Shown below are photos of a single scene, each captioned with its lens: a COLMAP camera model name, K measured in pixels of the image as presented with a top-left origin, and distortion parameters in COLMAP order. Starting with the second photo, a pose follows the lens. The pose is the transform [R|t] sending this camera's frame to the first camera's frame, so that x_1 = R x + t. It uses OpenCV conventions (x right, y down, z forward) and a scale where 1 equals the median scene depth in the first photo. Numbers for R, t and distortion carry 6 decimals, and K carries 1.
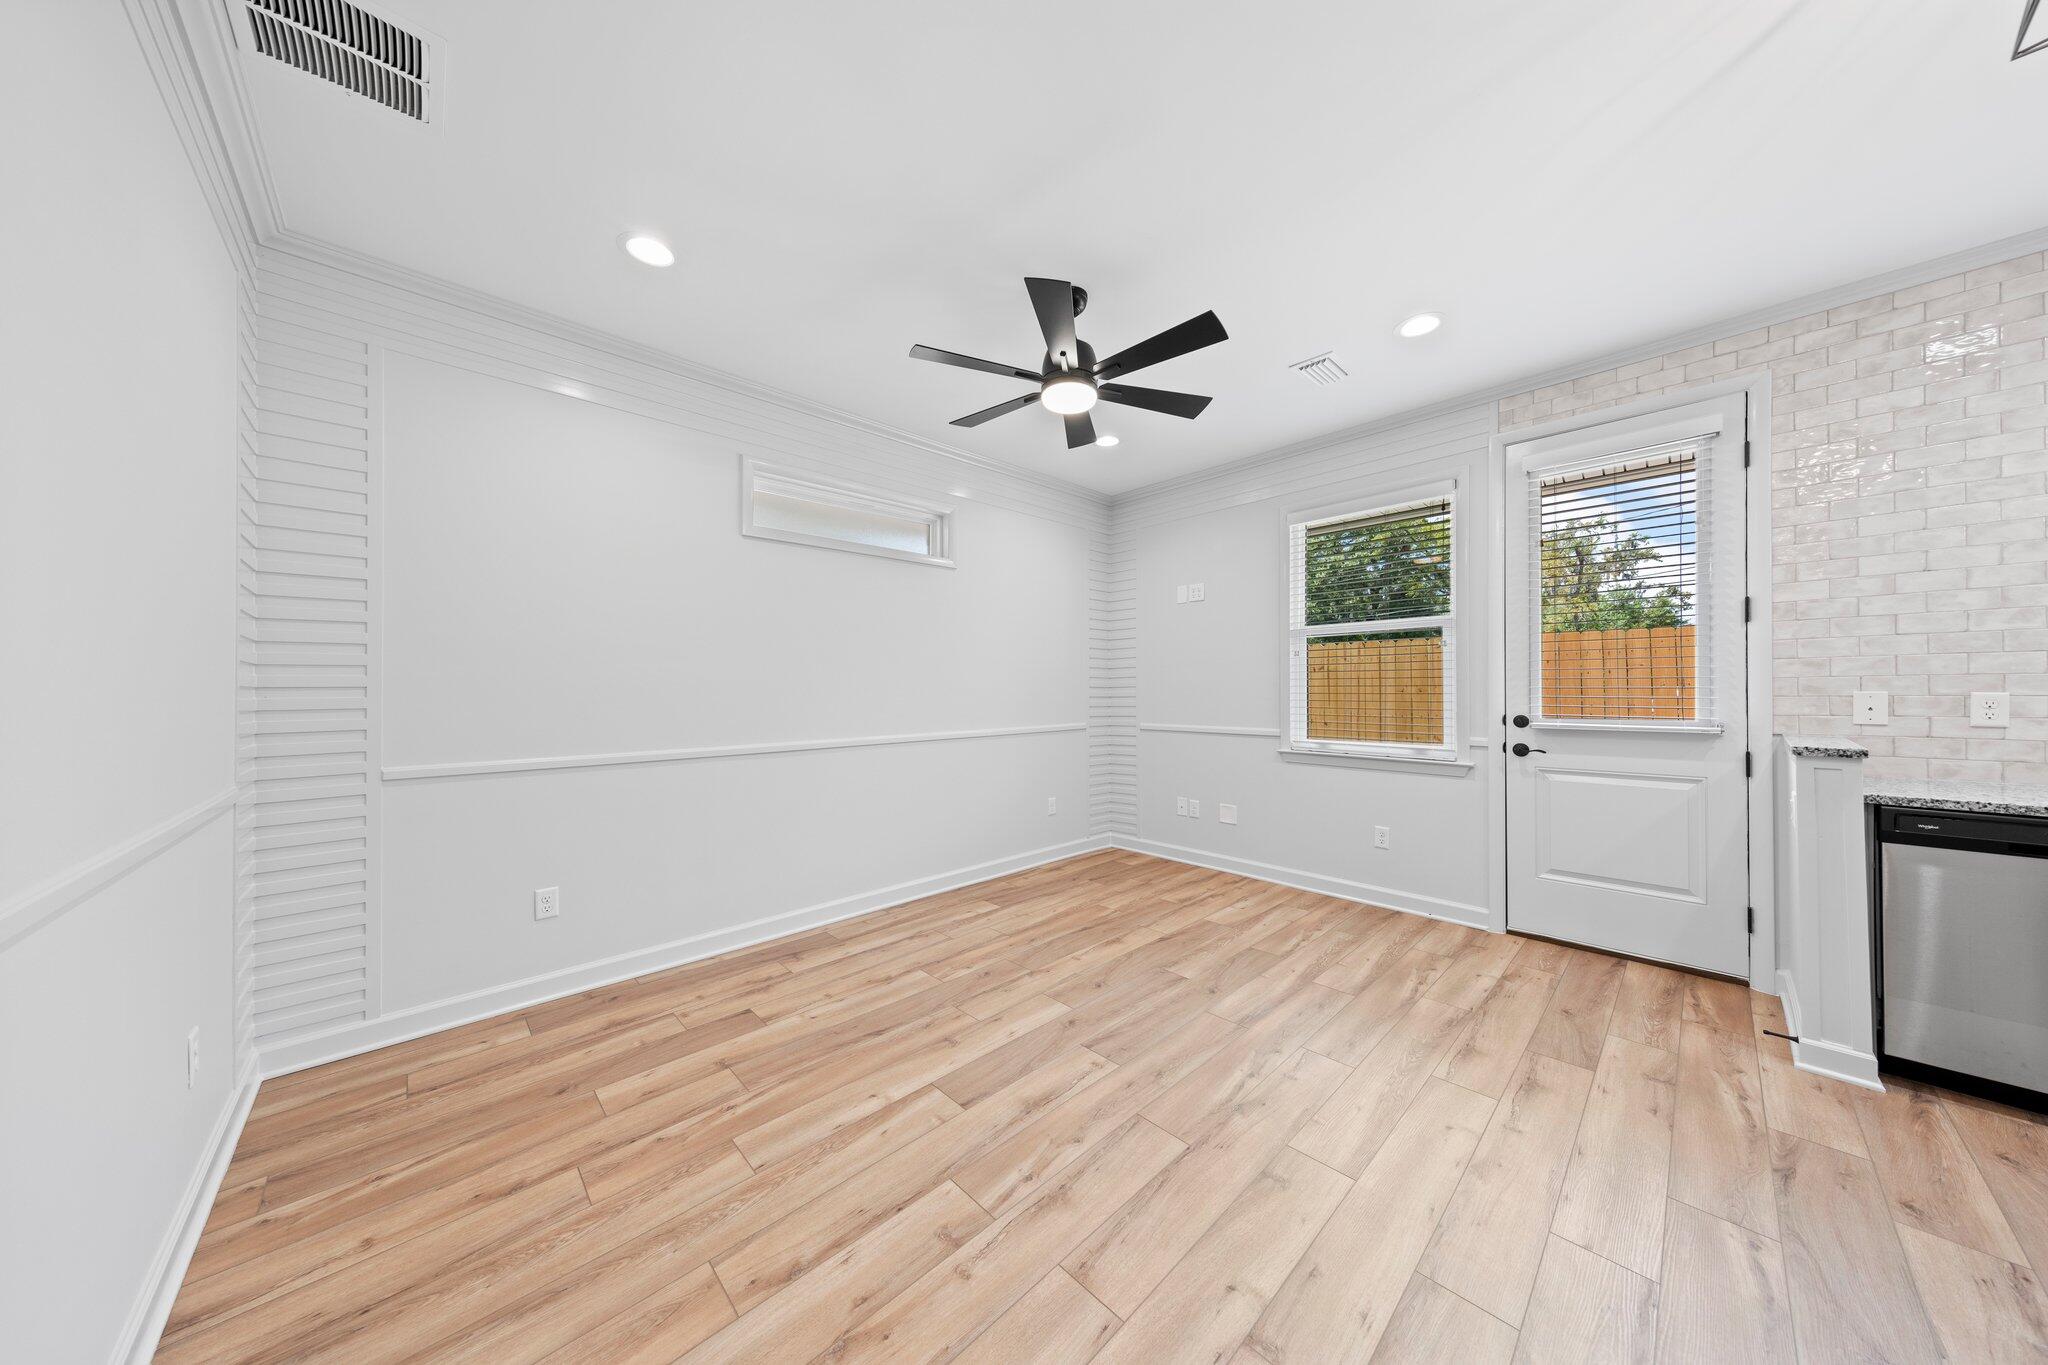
lens RADIAL K [[644.3, 0, 1025.8], [0, 644.3, 682.7], [0, 0, 1]] dist [0.000294, 0.000029]
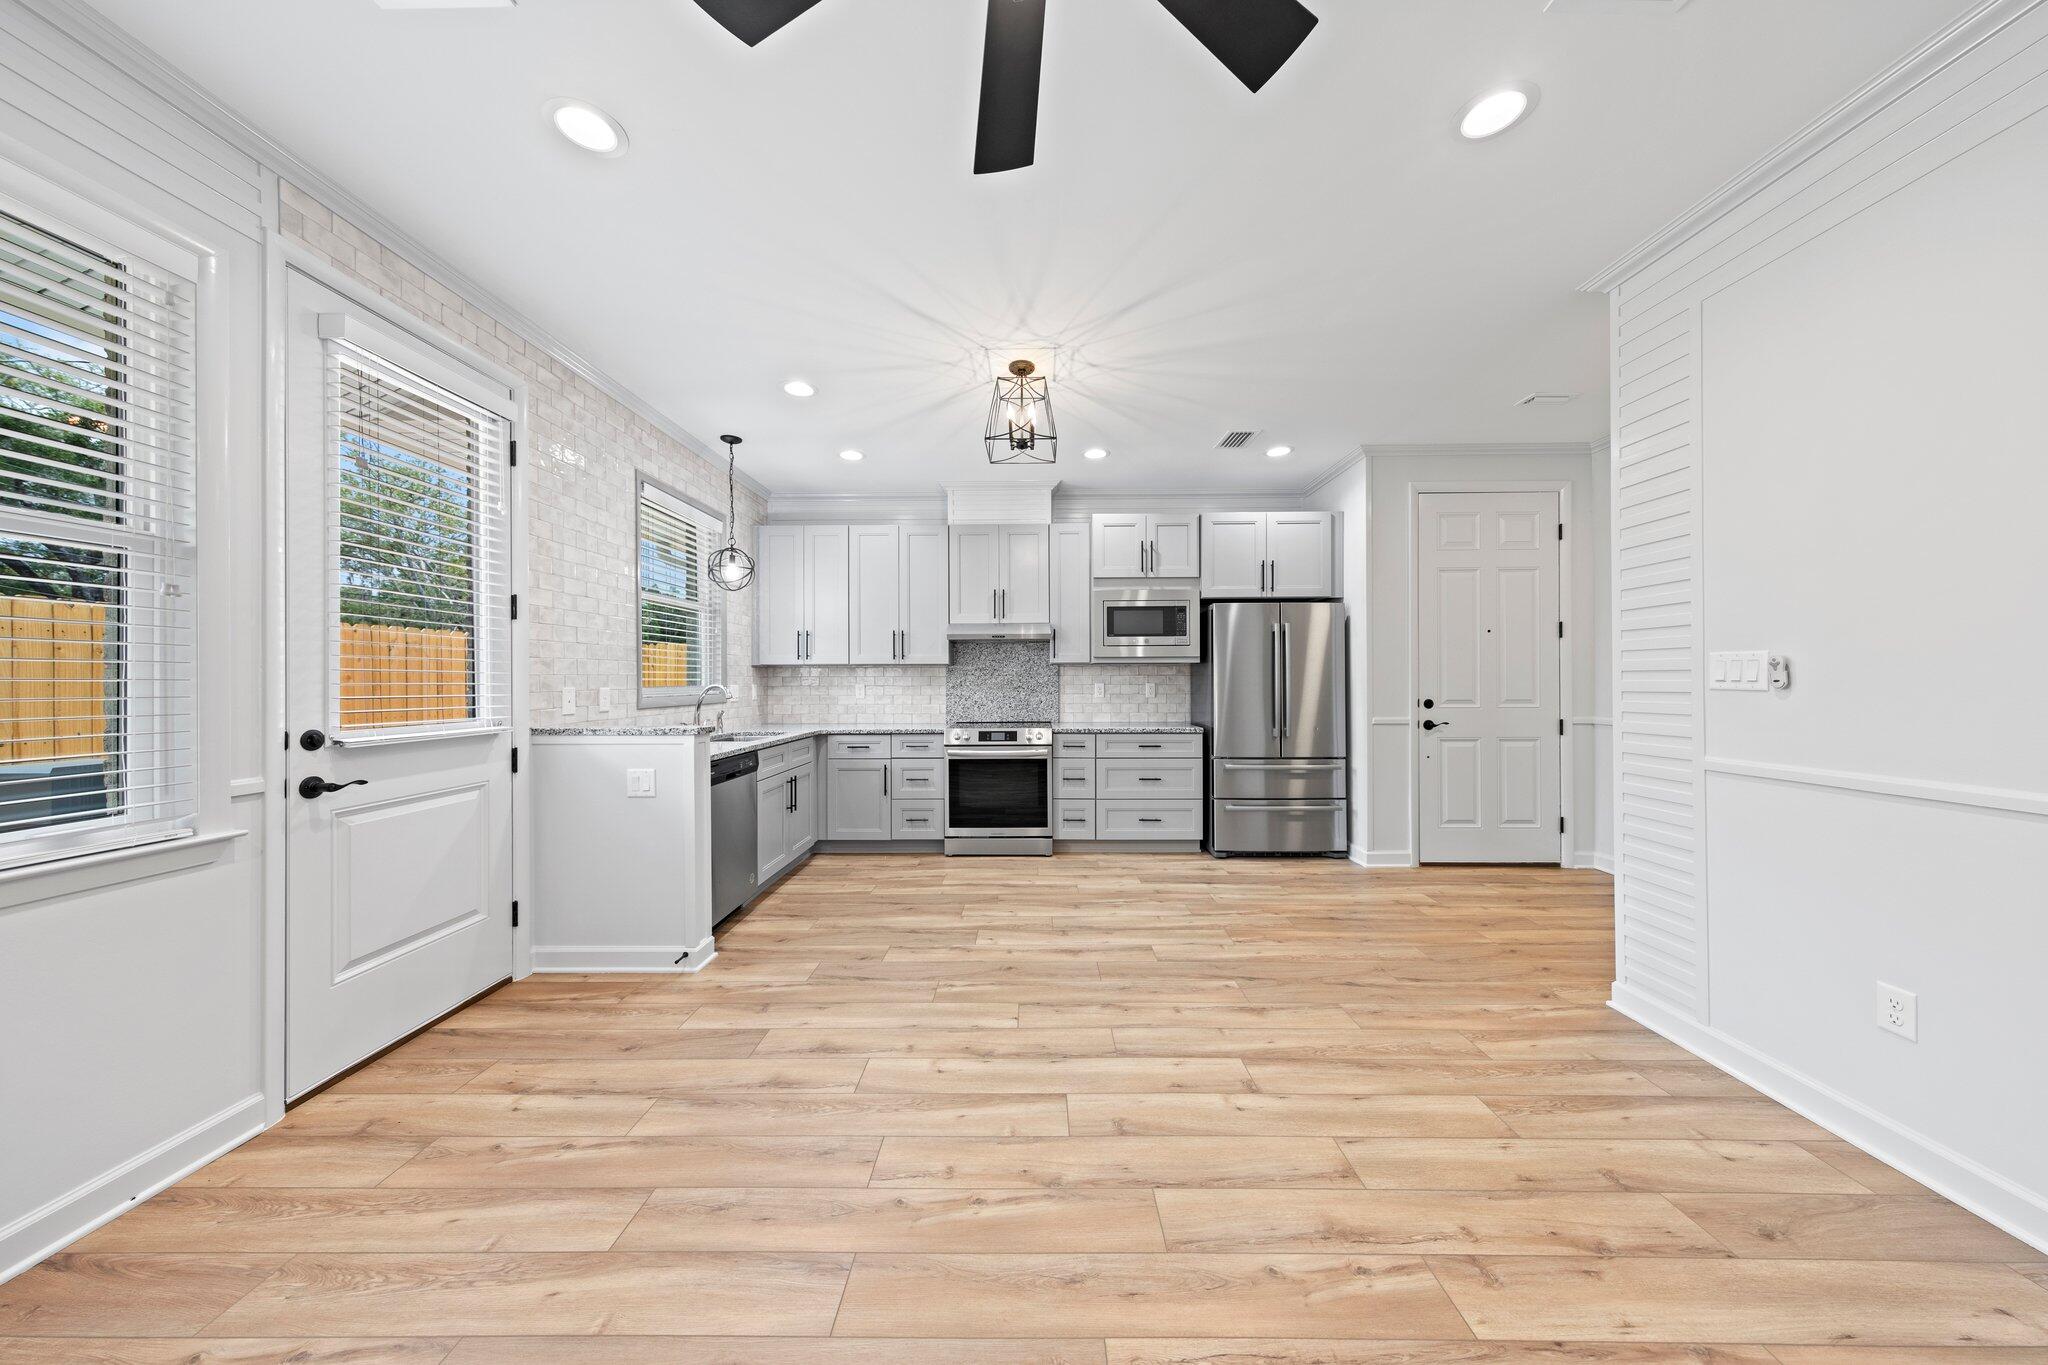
lens RADIAL K [[644.3, 0, 1029.9], [0, 644.3, 685.9], [0, 0, 1]] dist [0.000294, 0.000029]
pose [[-0.721866, 0.005390, 0.692011, -0.171918], [0.003804, 0.999985, -0.003821, 0.017489], [-0.692022, -0.000126, -0.721876, 1.238699]]
